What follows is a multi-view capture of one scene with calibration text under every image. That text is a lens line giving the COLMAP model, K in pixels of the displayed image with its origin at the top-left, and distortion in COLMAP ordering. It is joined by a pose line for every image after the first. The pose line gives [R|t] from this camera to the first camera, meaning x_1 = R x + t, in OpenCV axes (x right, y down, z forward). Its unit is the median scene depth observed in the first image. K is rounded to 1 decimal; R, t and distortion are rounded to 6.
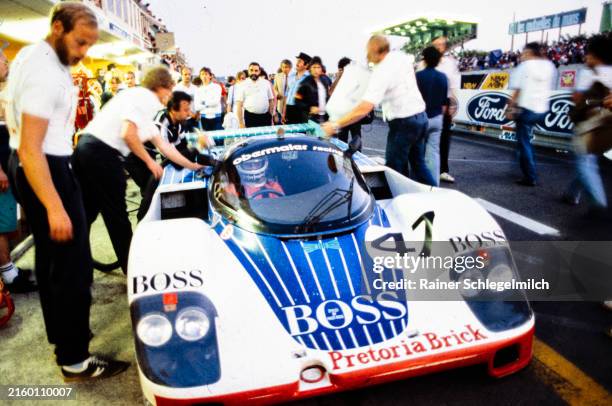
lens RADIAL K [[431.9, 0, 306.0], [0, 431.9, 203.0], [0, 0, 1]] dist [-0.103915, 0.087154]
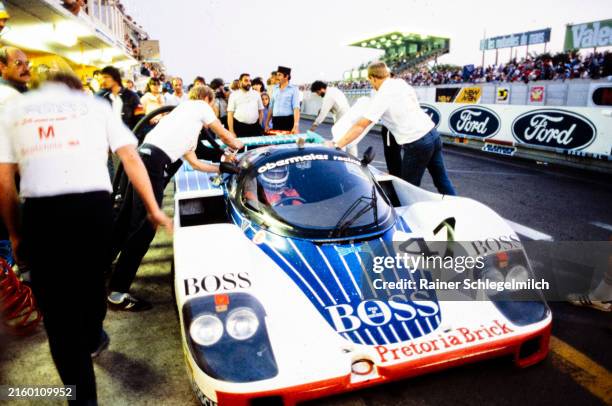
lens RADIAL K [[431.9, 0, 306.0], [0, 431.9, 203.0], [0, 0, 1]] dist [-0.103915, 0.087154]
pose [[0.997892, 0.004693, 0.064728, -0.141672], [-0.003288, 0.999757, -0.021799, 0.007505], [-0.064814, 0.021540, 0.997665, -0.053498]]
